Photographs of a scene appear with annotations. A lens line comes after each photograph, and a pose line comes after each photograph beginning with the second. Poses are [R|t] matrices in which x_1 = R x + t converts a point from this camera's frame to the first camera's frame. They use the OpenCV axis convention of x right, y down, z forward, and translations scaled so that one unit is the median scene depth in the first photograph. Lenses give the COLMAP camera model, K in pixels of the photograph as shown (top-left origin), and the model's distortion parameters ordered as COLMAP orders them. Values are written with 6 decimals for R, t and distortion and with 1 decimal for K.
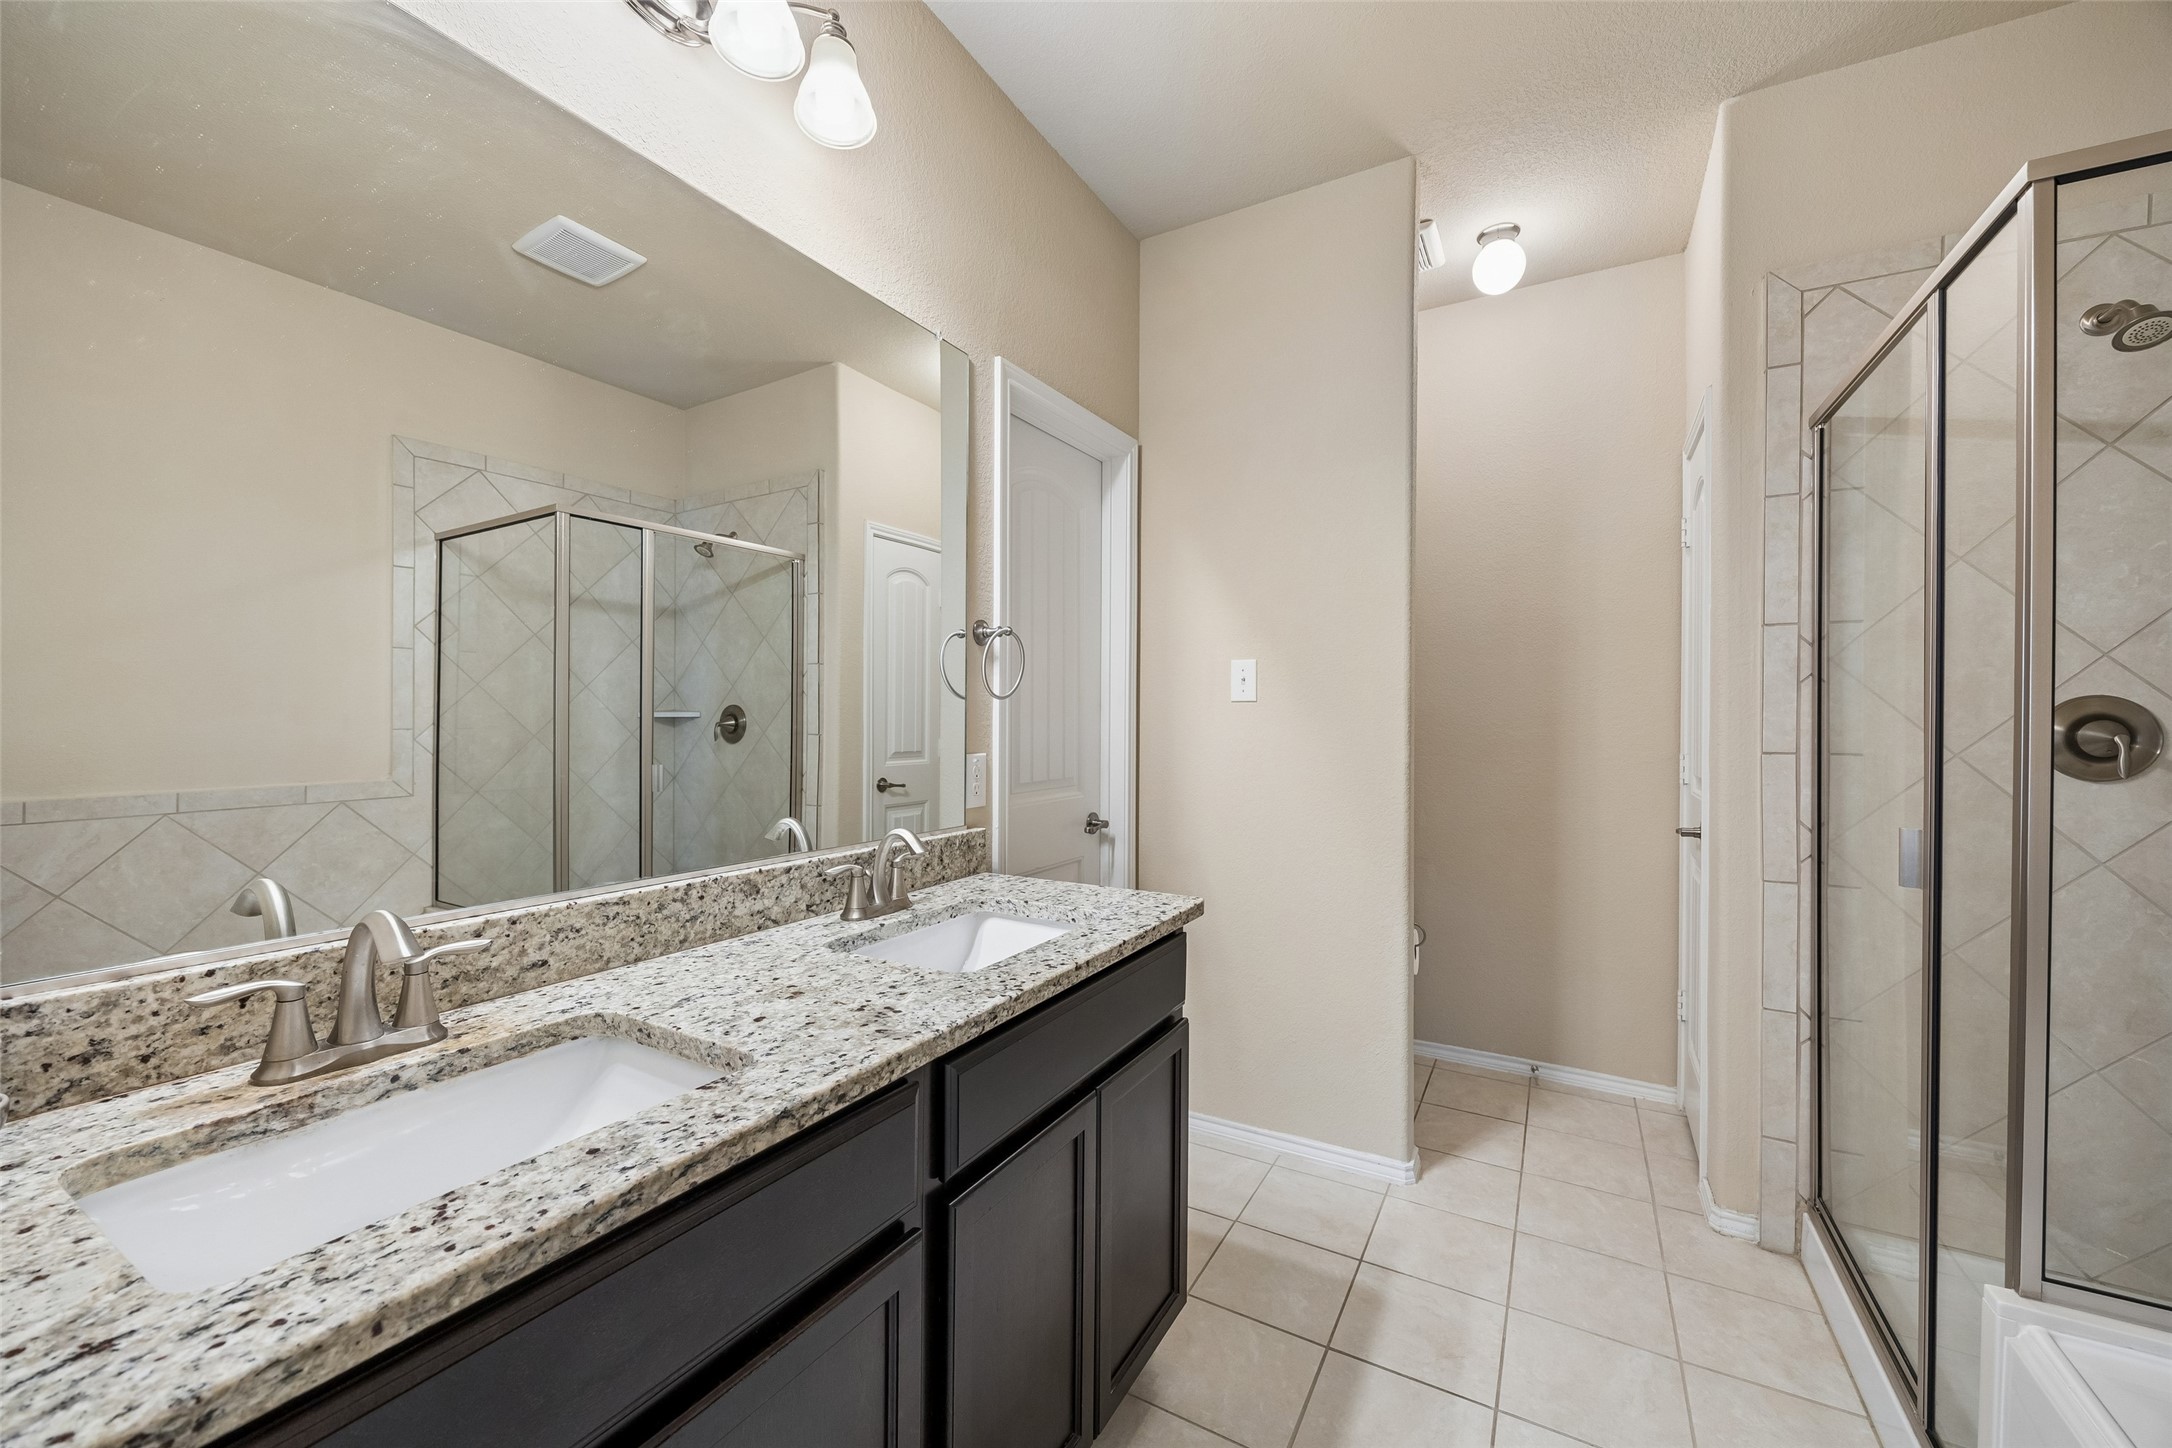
lens RADIAL K [[837.7, 0, 1080.4], [0, 837.7, 720.0], [0, 0, 1]] dist [0.000278, -0.000103]
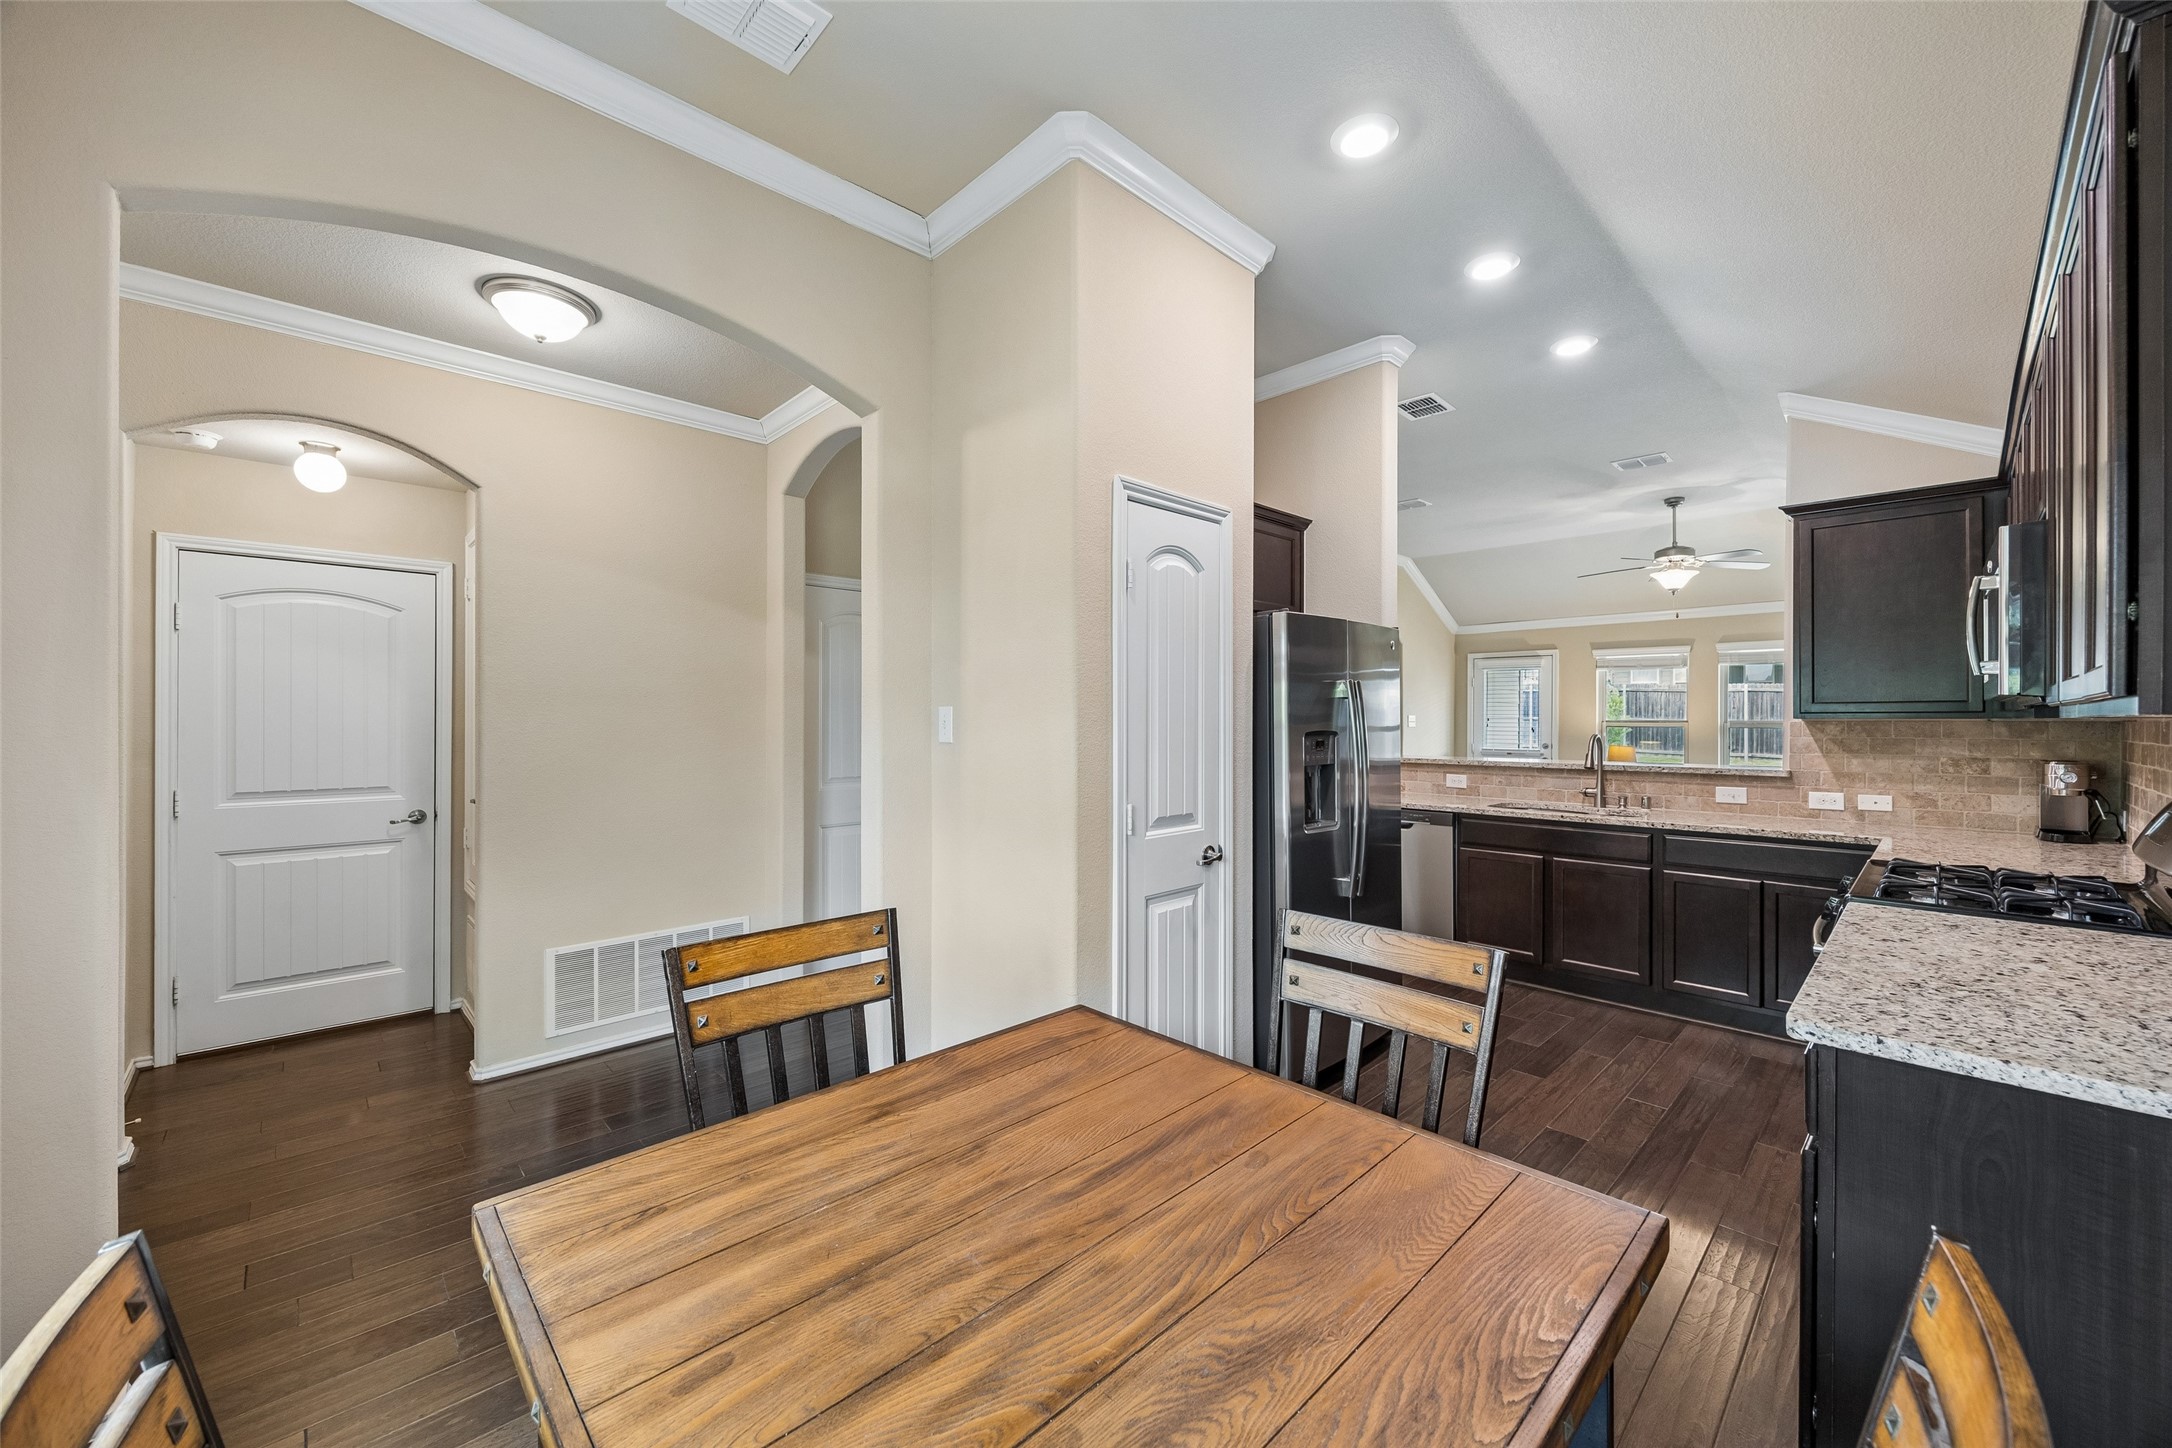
lens RADIAL K [[837.7, 0, 1085.7], [0, 837.7, 723.0], [0, 0, 1]] dist [0.000278, -0.000103]
pose [[0.960827, -0.002205, -0.277140, -0.163315], [0.000491, 0.999980, -0.006256, -0.069326], [0.277148, 0.005875, 0.960809, 0.596874]]
